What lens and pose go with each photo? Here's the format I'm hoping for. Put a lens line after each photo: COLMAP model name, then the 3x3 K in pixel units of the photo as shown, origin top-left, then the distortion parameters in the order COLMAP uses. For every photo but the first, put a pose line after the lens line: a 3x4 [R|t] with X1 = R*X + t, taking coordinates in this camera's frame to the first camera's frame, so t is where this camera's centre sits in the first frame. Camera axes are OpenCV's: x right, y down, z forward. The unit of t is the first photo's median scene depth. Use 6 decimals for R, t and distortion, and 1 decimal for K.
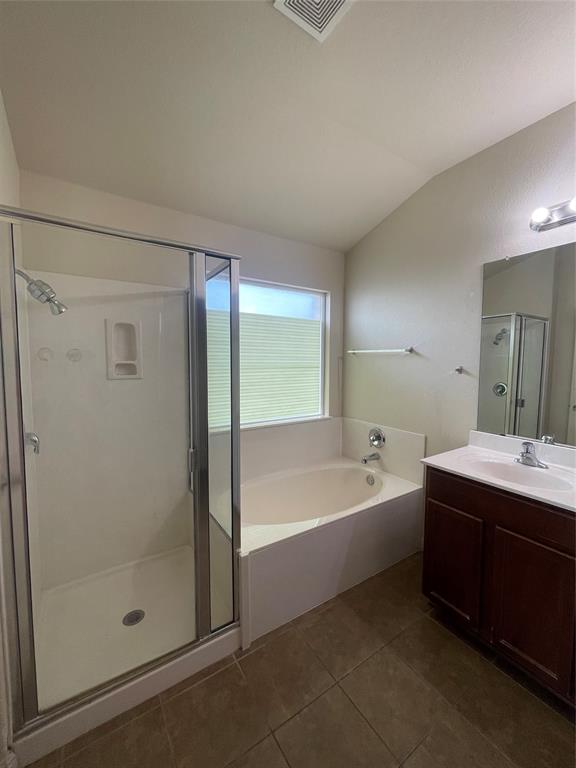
lens RADIAL K [[309.4, 0, 288.4], [0, 309.4, 381.8], [0, 0, 1]] dist [-0.000182, 0.000854]
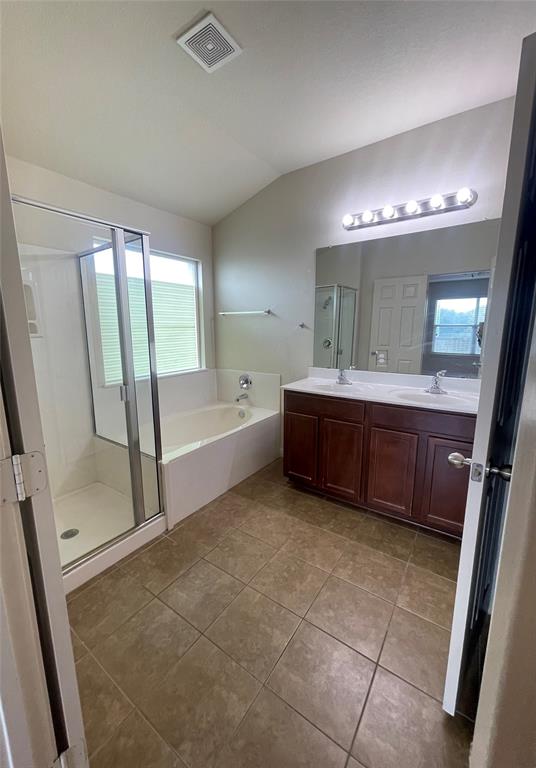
lens RADIAL K [[312.7, 0, 246.6], [0, 312.7, 383.2], [0, 0, 1]] dist [0.002316, -0.000201]
pose [[0.940701, -0.073401, 0.331201, -0.182574], [0.037333, 0.992781, 0.113983, 0.052851], [-0.337177, -0.094859, 0.936650, -0.283519]]
